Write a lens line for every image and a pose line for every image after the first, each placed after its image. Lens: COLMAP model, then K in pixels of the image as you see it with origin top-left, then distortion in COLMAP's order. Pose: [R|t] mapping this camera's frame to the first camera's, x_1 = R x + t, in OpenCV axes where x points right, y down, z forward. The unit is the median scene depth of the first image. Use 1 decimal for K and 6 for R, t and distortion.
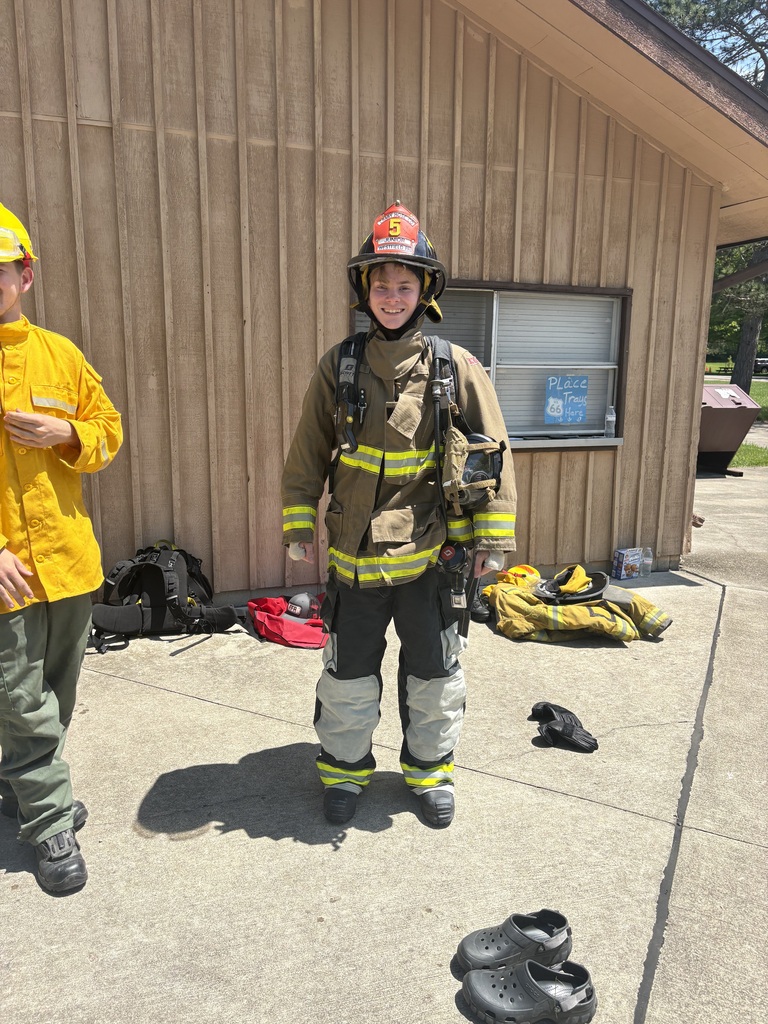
lens RADIAL K [[766.6, 0, 385.6], [0, 766.6, 510.2], [0, 0, 1]] dist [0.011565, -0.022771]
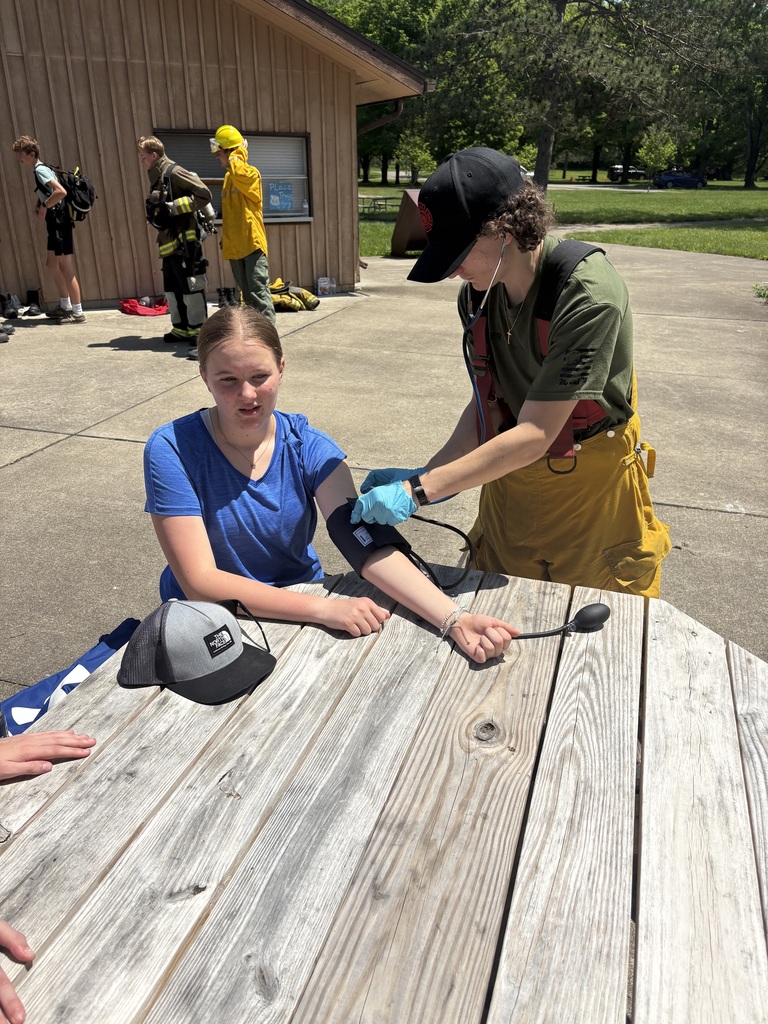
lens RADIAL K [[766.6, 0, 382.6], [0, 766.6, 517.1], [0, 0, 1]] dist [0.011565, -0.022771]
pose [[0.986175, -0.078516, 0.145926, 0.171973], [0.043726, 0.972710, 0.227867, 0.243382], [-0.159835, -0.218336, 0.962695, -1.223997]]
